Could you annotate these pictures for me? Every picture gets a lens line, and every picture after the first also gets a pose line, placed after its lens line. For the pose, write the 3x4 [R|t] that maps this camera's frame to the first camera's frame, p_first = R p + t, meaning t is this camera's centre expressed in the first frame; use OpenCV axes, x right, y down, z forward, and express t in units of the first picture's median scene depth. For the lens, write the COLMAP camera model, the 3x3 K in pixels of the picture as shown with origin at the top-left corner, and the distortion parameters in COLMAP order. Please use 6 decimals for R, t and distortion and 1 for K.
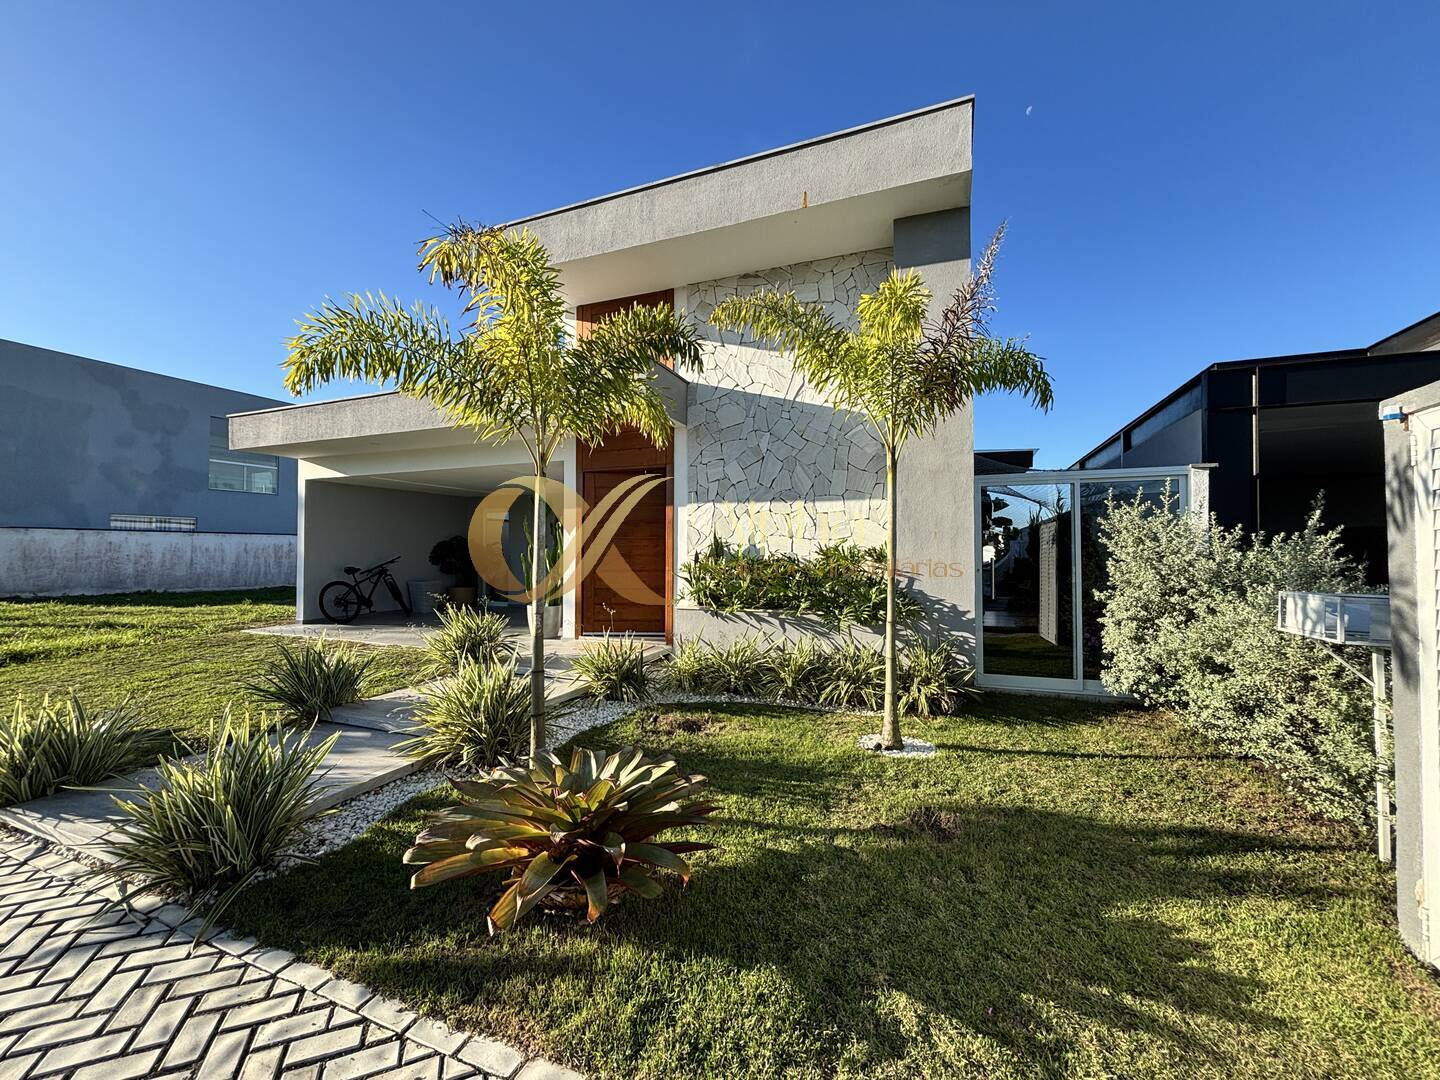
lens RADIAL K [[572.2, 0, 718.2], [0, 572.2, 543.1], [0, 0, 1]] dist [0.007455, -0.000038]
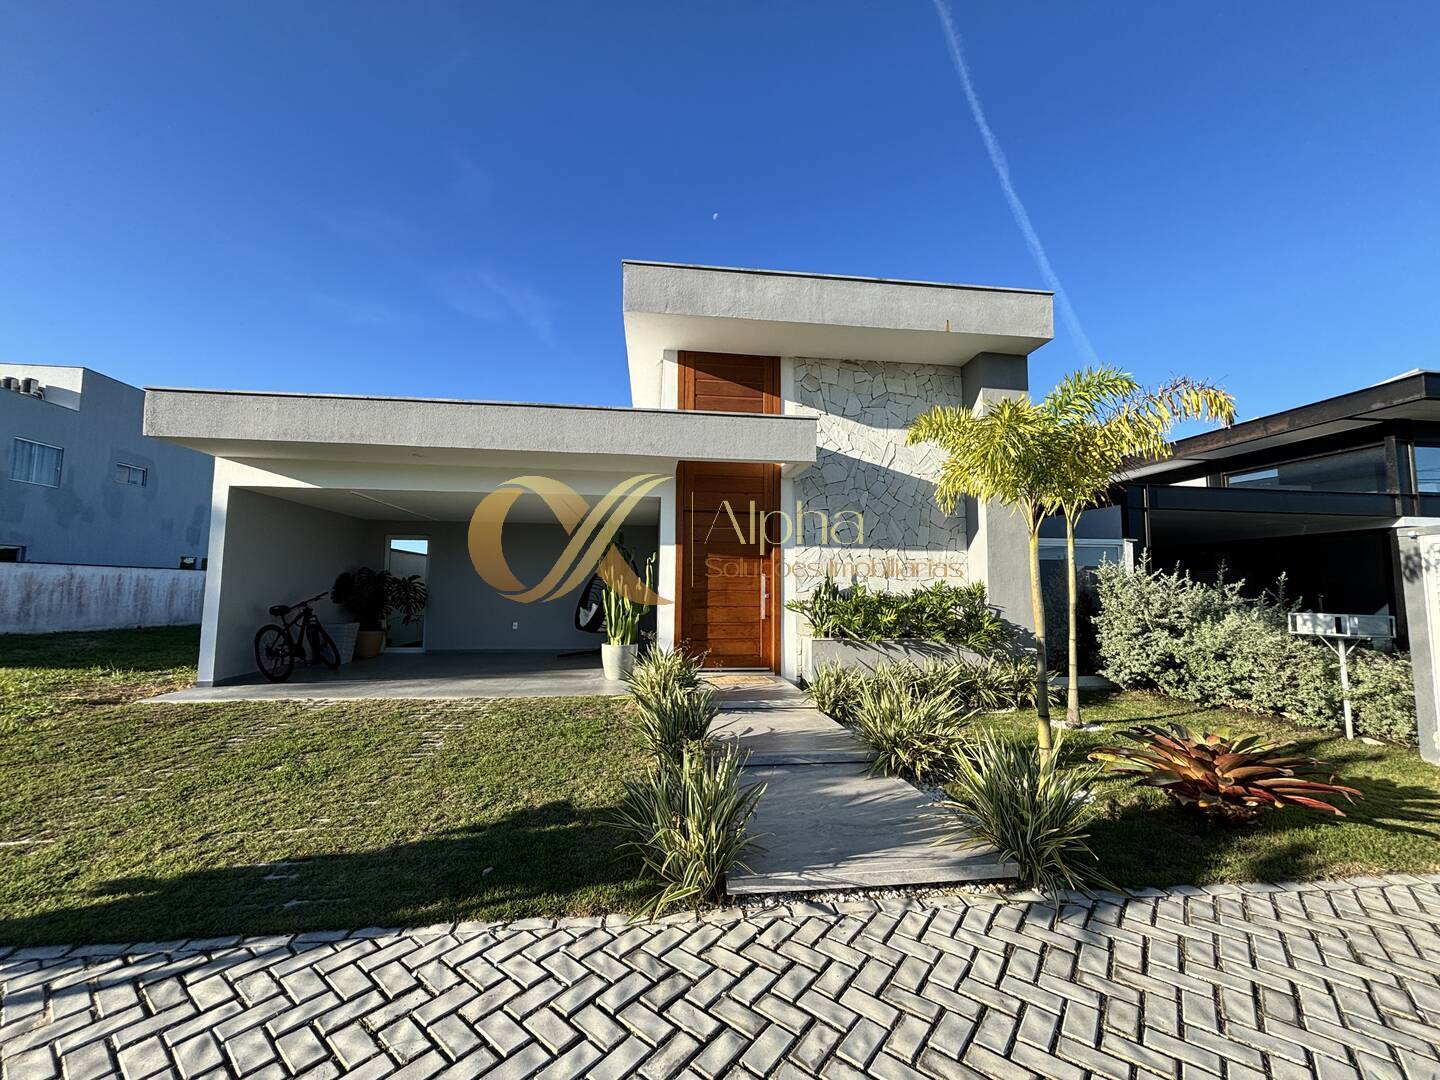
lens RADIAL K [[575.0, 0, 712.5], [0, 575.0, 538.7], [0, 0, 1]] dist [-0.000309, -0.000252]
pose [[0.877164, 0.048504, 0.477735, -0.775393], [-0.015398, 0.997215, -0.072974, 0.000751], [-0.479944, 0.056654, 0.875468, 0.095659]]
